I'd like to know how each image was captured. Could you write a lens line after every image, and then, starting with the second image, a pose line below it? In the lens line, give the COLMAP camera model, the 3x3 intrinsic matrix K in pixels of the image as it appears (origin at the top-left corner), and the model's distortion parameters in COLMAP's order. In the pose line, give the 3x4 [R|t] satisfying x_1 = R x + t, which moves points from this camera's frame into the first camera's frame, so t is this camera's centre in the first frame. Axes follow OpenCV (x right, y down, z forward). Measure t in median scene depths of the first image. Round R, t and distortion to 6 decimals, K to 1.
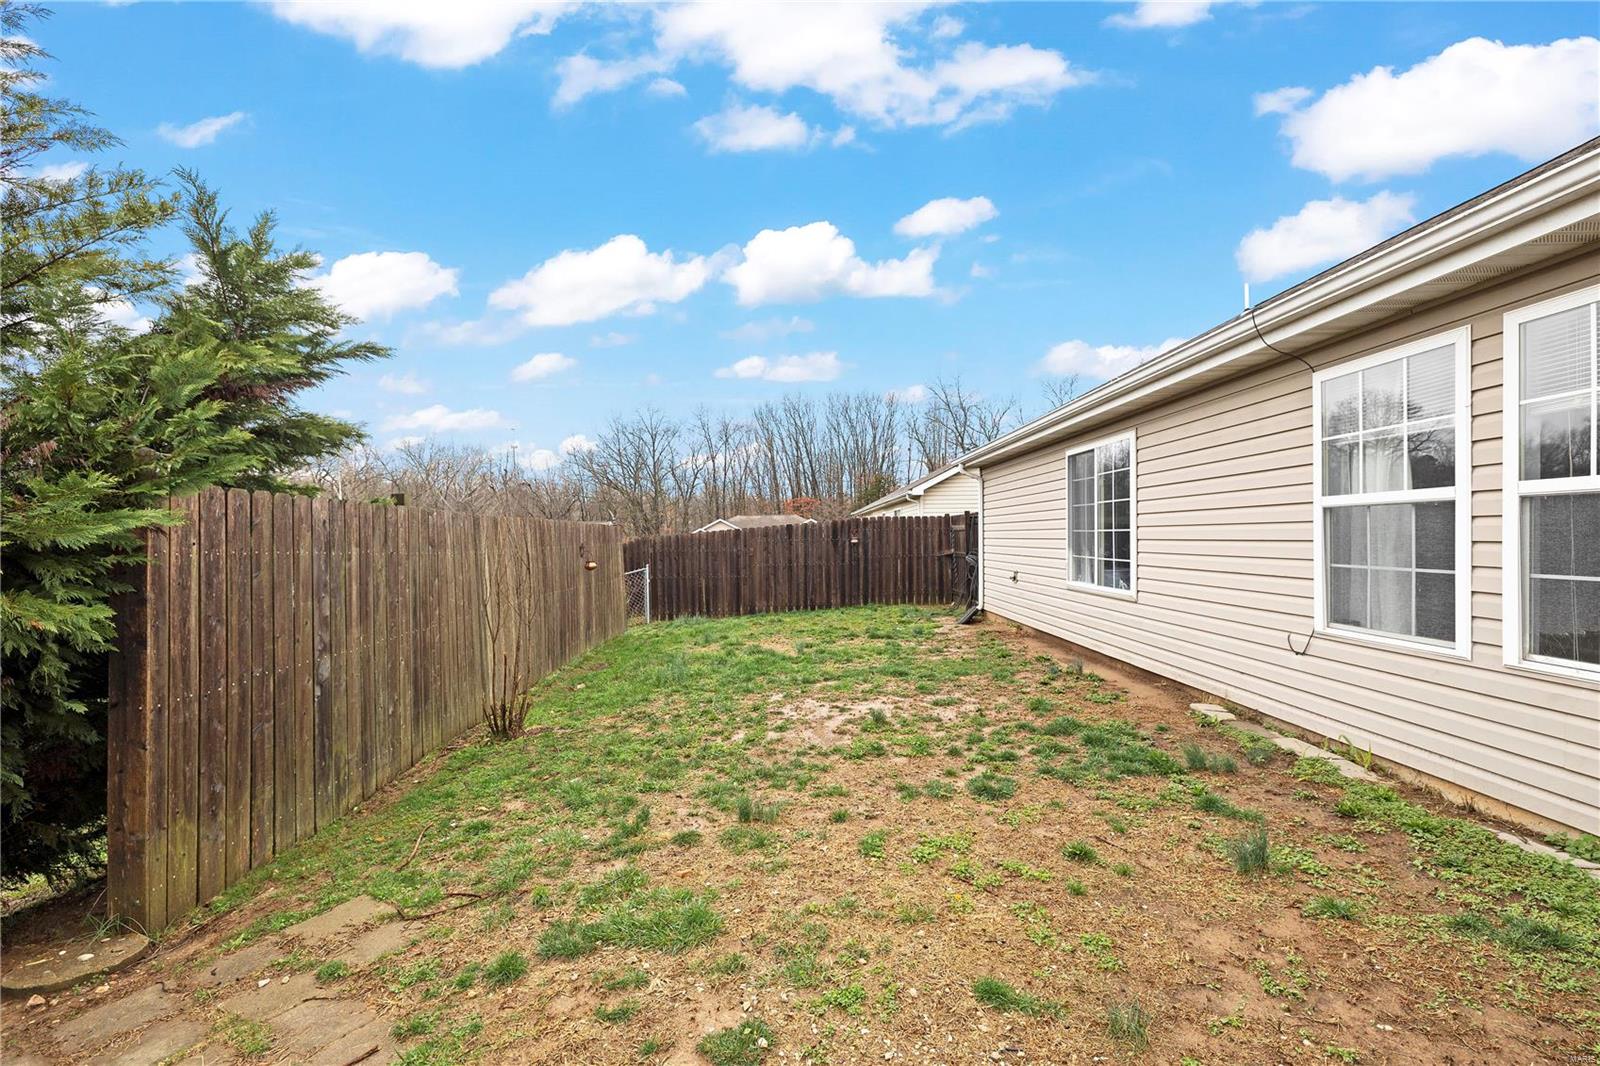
lens RADIAL K [[678.6, 0, 799.4], [0, 678.6, 543.7], [0, 0, 1]] dist [-0.002171, -0.000541]
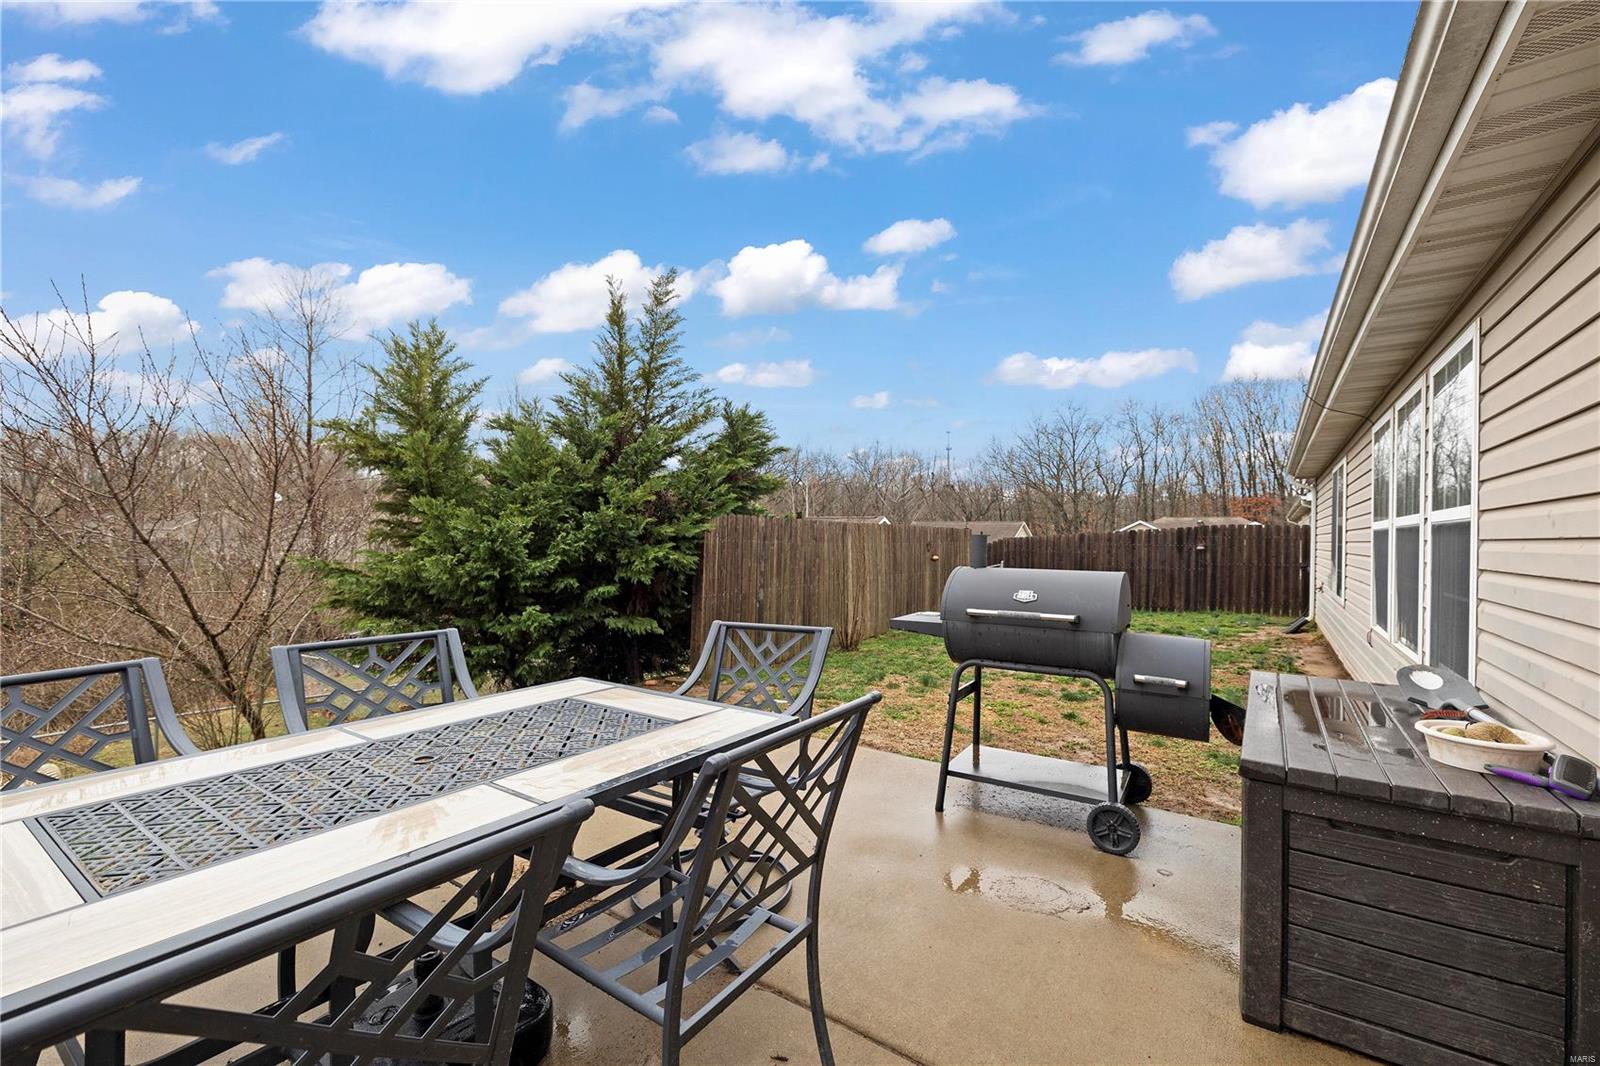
lens RADIAL K [[676.0, 0, 800.5], [0, 676.0, 531.1], [0, 0, 1]] dist [0.000932, -0.000023]
pose [[0.821301, 0.022273, -0.570060, 0.165704], [-0.031962, 0.999465, -0.006998, -0.002524], [0.569599, 0.023968, 0.821573, -0.186550]]
